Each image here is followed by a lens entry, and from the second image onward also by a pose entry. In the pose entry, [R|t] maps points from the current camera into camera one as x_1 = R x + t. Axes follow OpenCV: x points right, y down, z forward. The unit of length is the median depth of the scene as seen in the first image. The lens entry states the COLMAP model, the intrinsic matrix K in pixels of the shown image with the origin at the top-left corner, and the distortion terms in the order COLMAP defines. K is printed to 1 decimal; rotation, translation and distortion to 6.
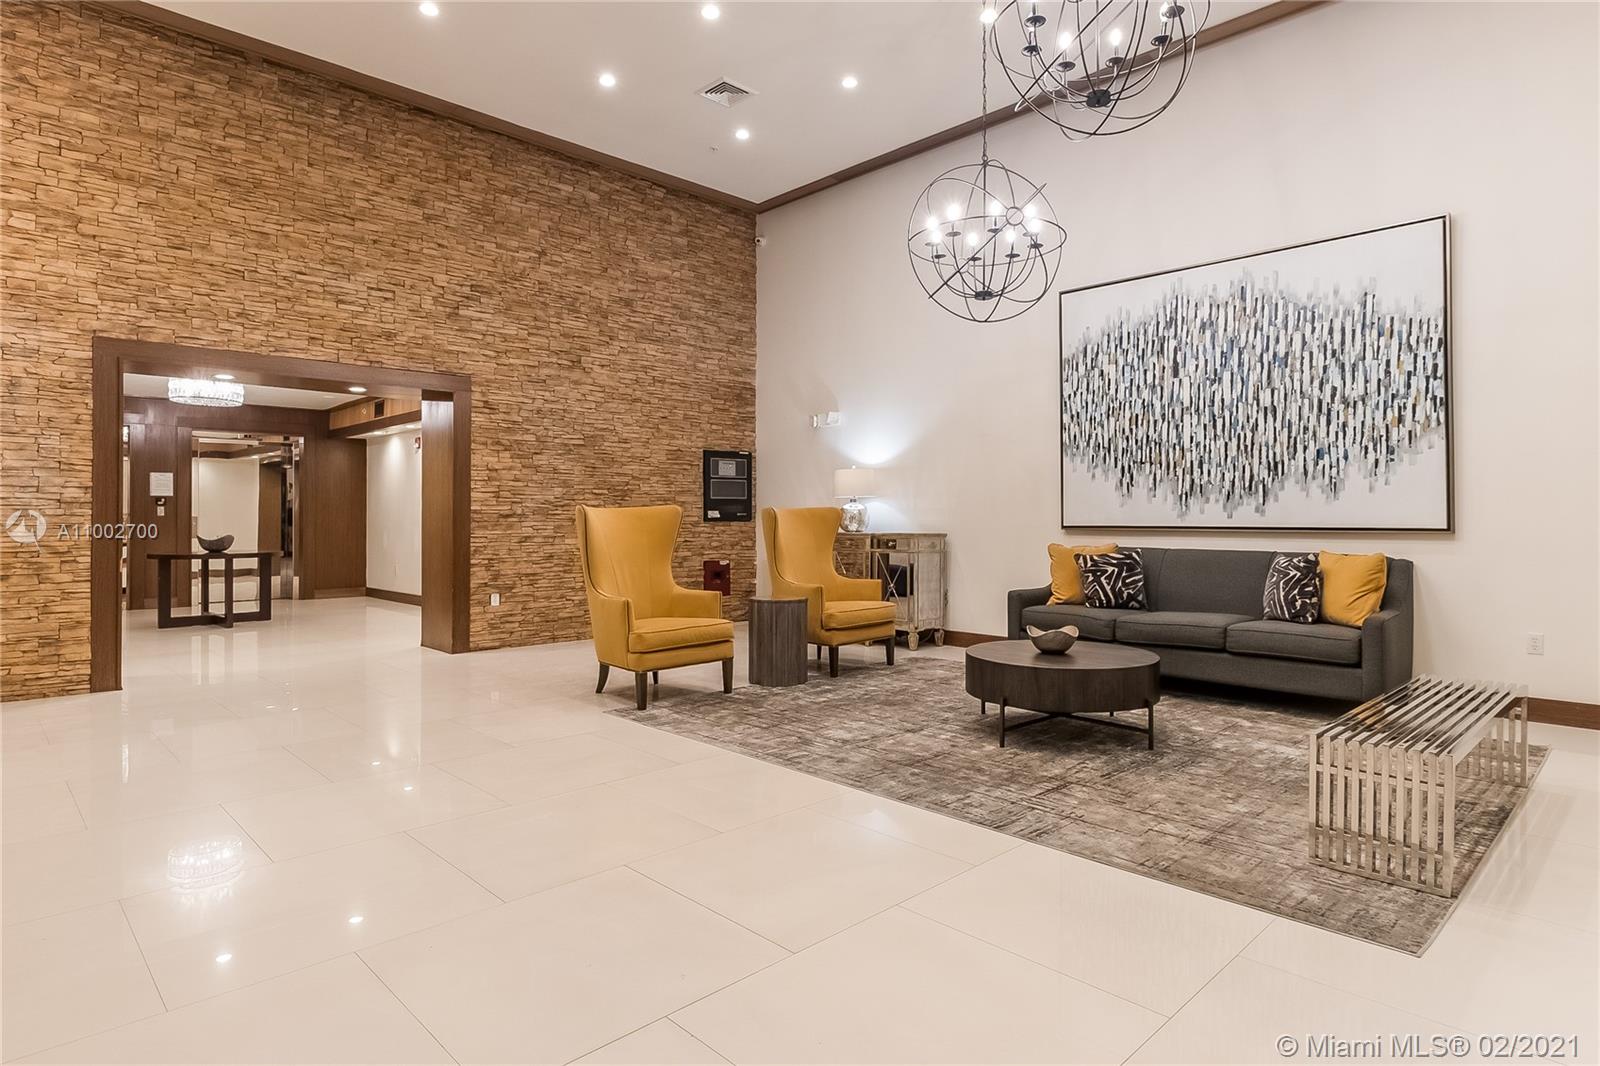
lens RADIAL K [[878.8, 0, 810.2], [0, 878.8, 520.3], [0, 0, 1]] dist [0.006993, -0.007245]
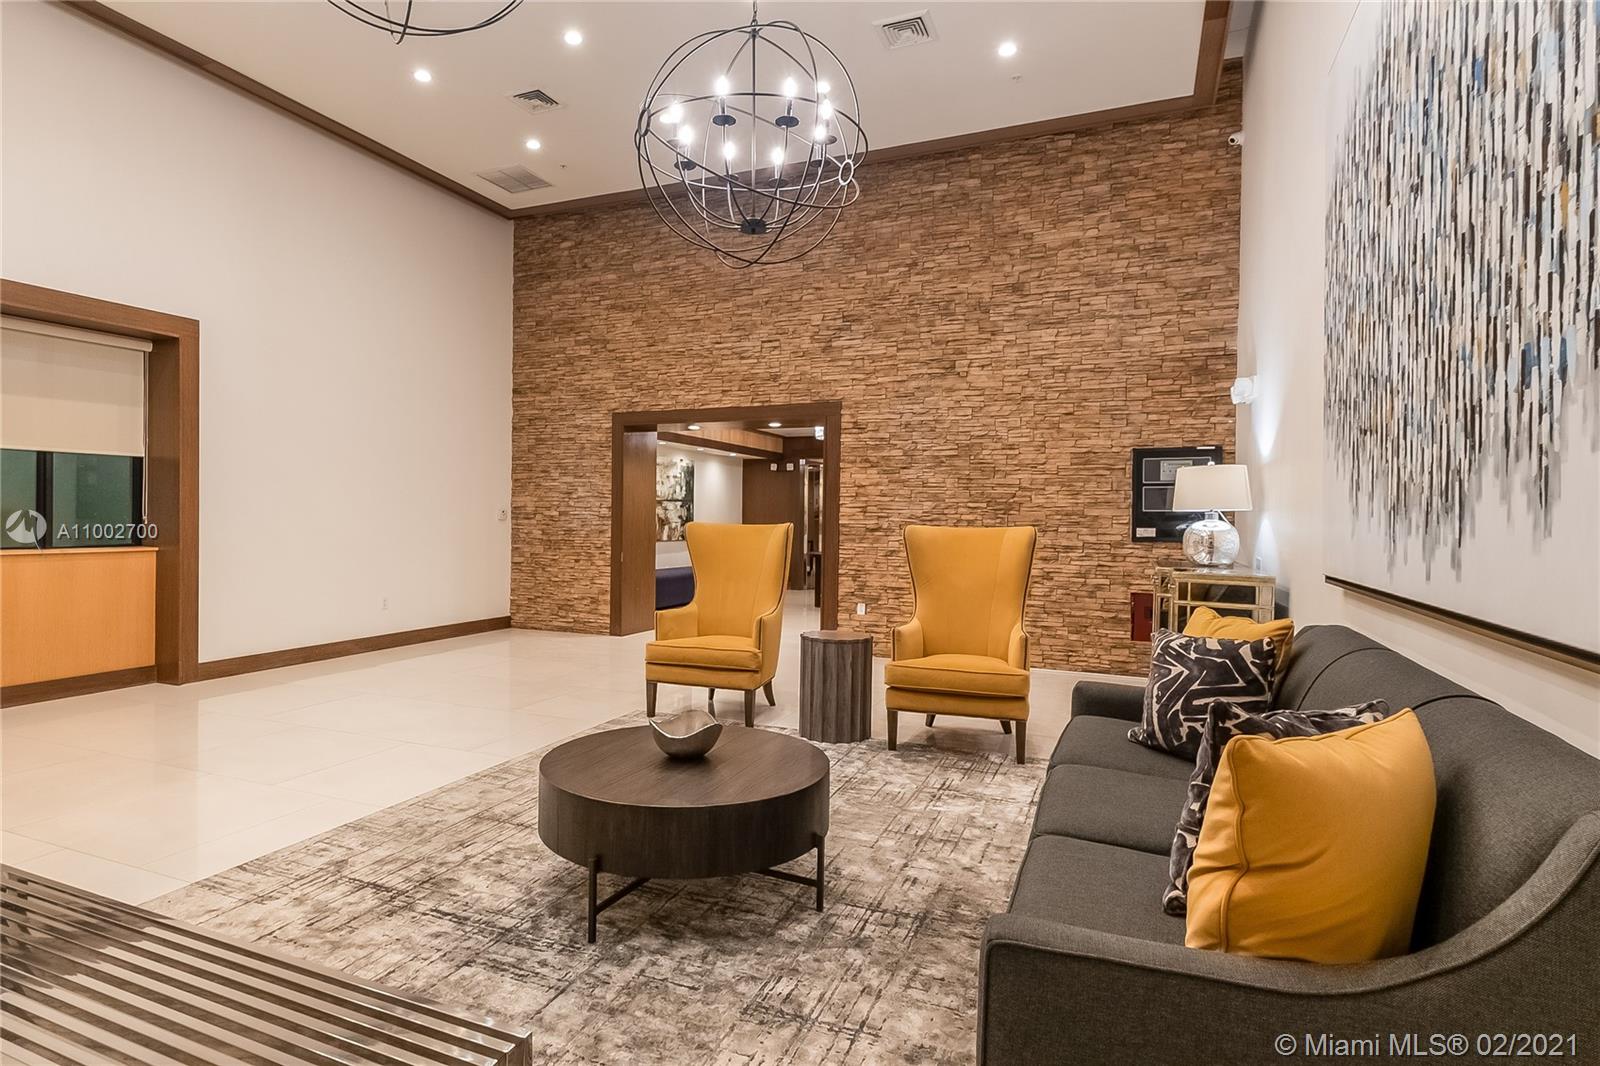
lens RADIAL K [[878.8, 0, 806.1], [0, 878.8, 533.2], [0, 0, 1]] dist [0.006993, -0.007245]
pose [[0.368866, 0.023273, -0.929191, 0.585934], [-0.015283, 0.999703, 0.018972, -0.019472], [0.929357, 0.007202, 0.369112, 0.536552]]
